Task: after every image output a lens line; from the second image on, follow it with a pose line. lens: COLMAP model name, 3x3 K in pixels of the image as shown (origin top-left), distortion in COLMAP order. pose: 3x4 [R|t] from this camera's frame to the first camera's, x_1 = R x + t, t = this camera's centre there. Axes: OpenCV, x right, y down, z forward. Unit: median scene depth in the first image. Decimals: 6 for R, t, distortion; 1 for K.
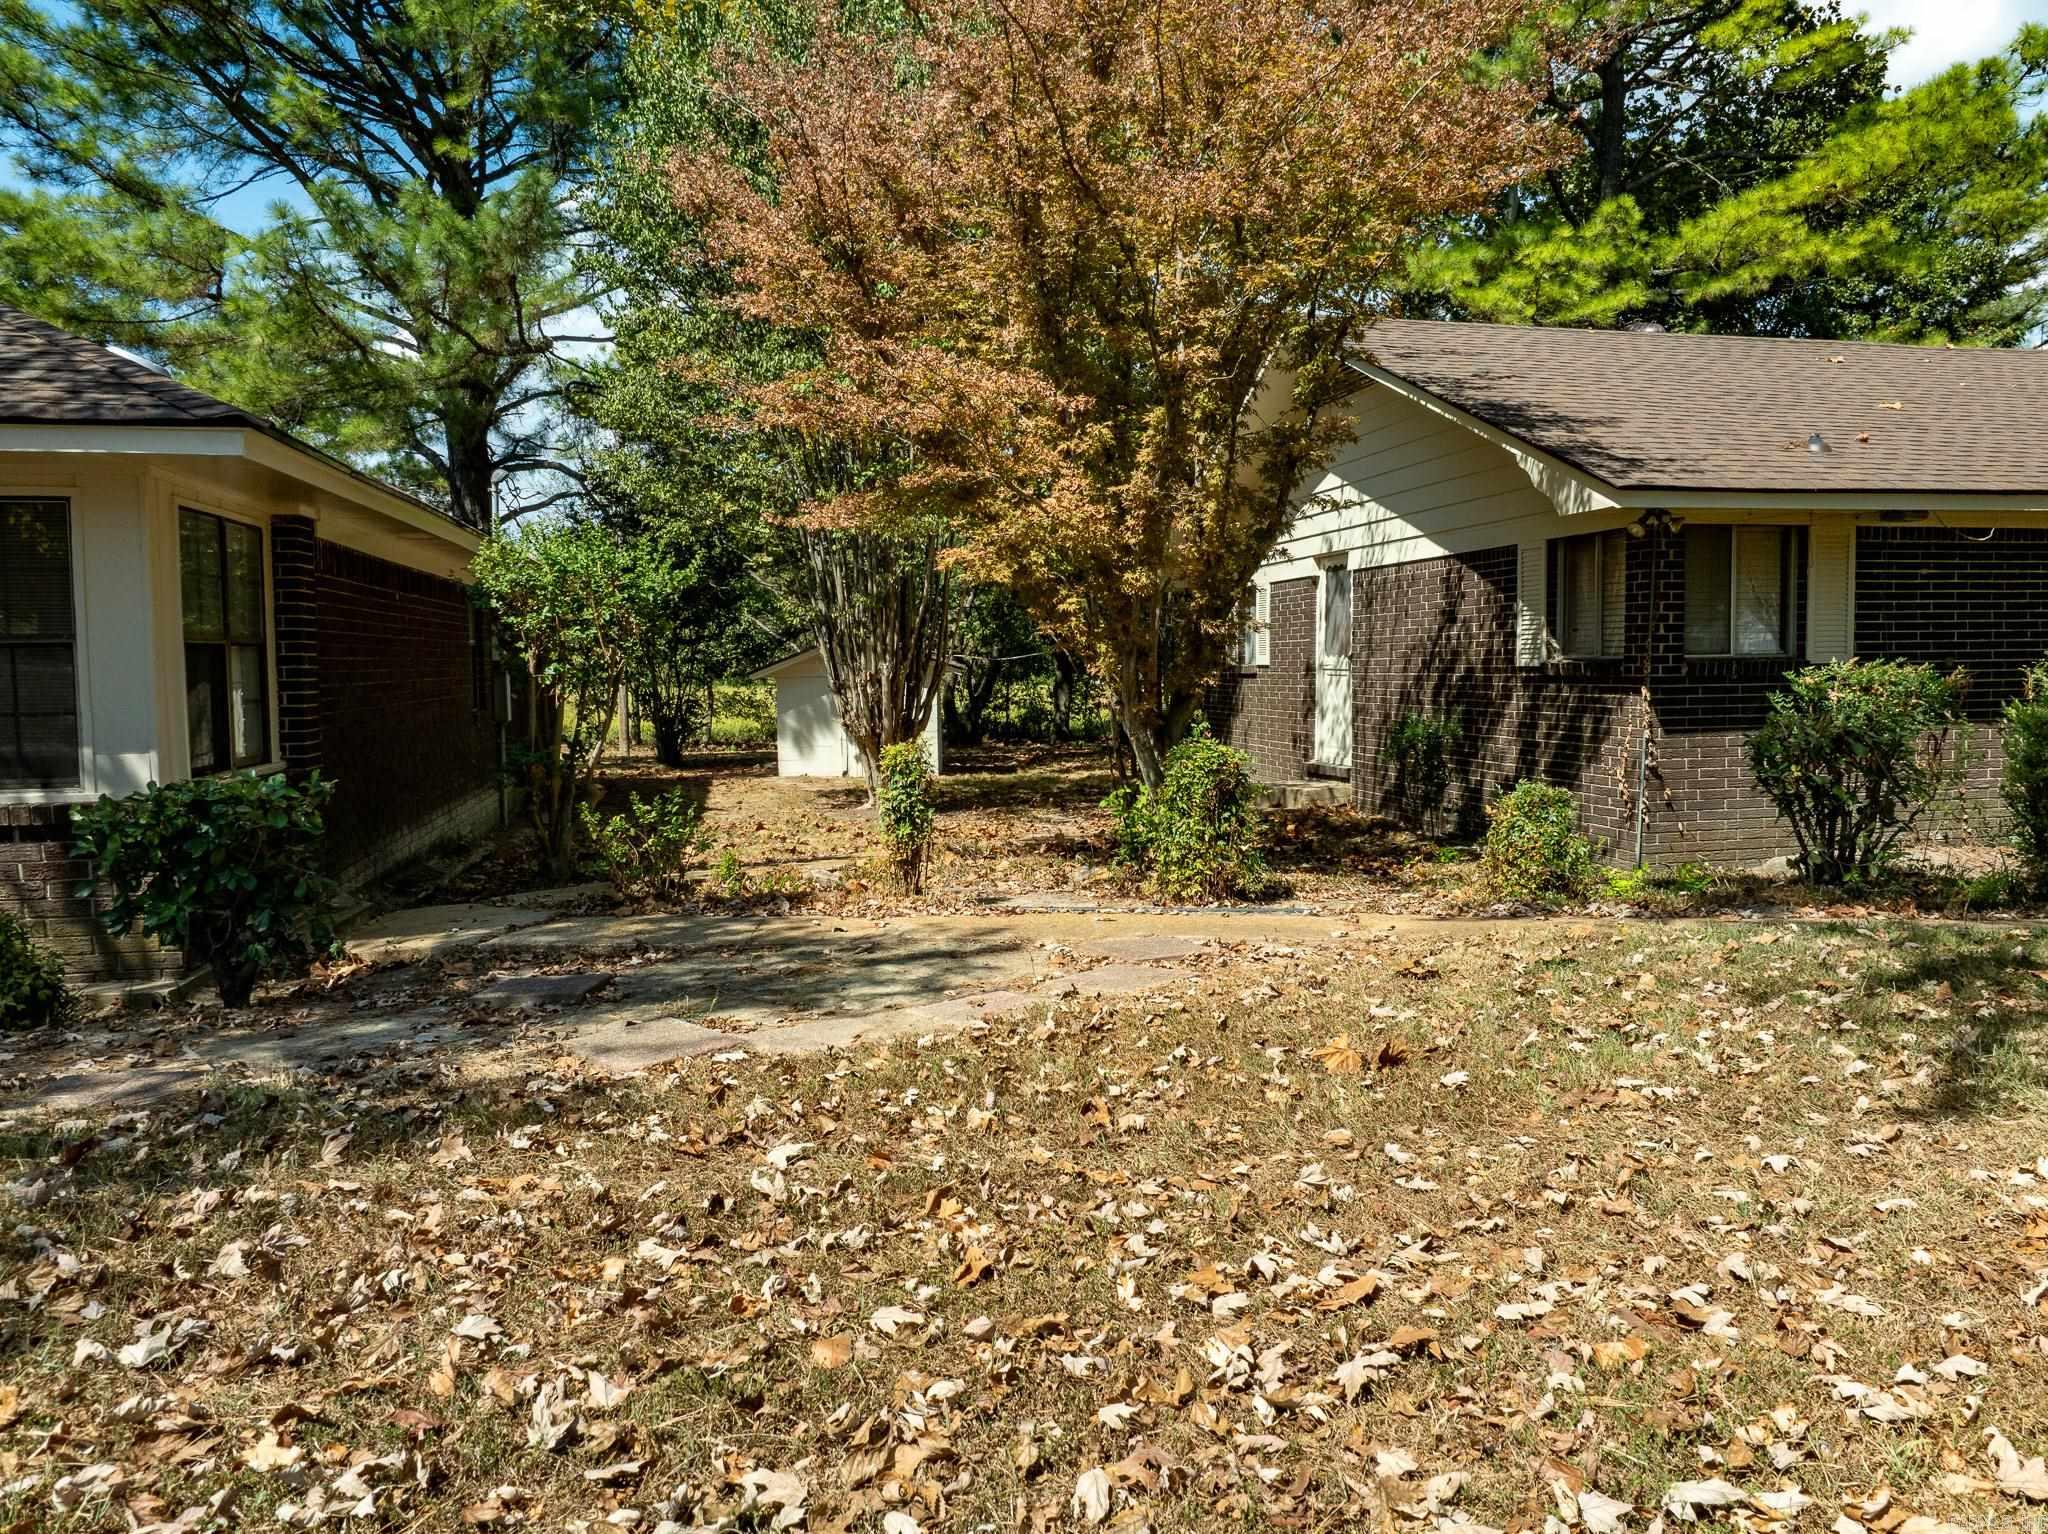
lens RADIAL K [[1441.7, 0, 1024.9], [0, 1441.7, 763.2], [0, 0, 1]] dist [-0.047155, 0.020239]
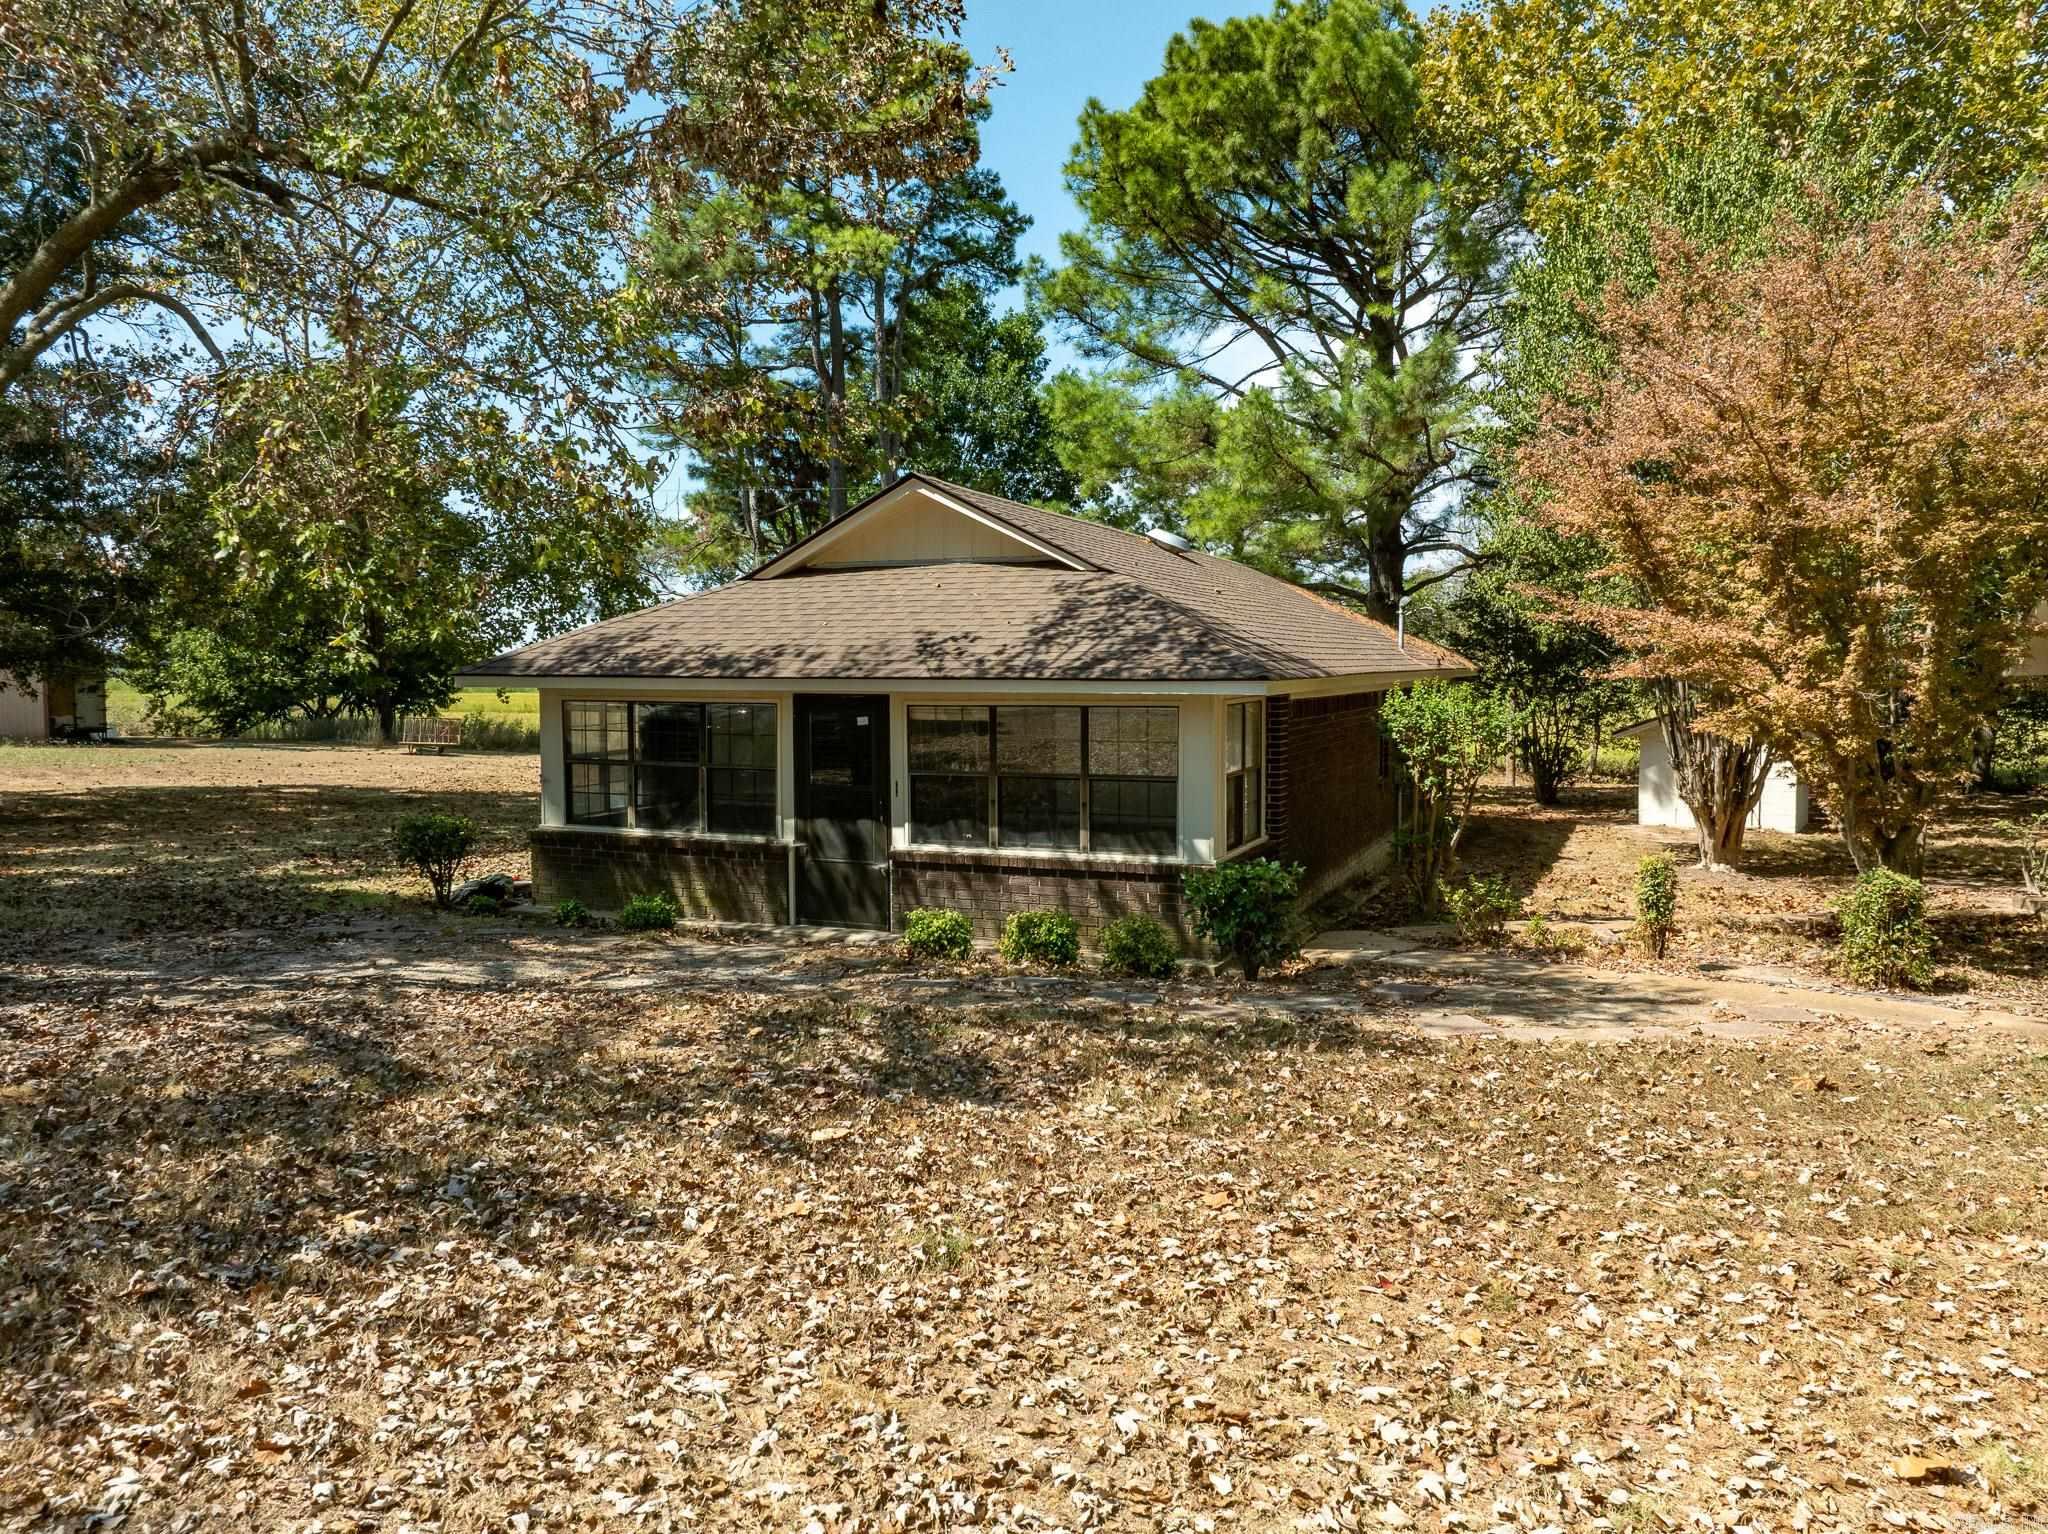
lens RADIAL K [[1441.7, 0, 1026.6], [0, 1441.7, 766.2], [0, 0, 1]] dist [-0.047155, 0.020239]
pose [[0.819802, 0.043167, -0.571018, 0.241726], [-0.041872, 0.999004, 0.015405, -0.110463], [0.571114, 0.011281, 0.820793, -0.631228]]
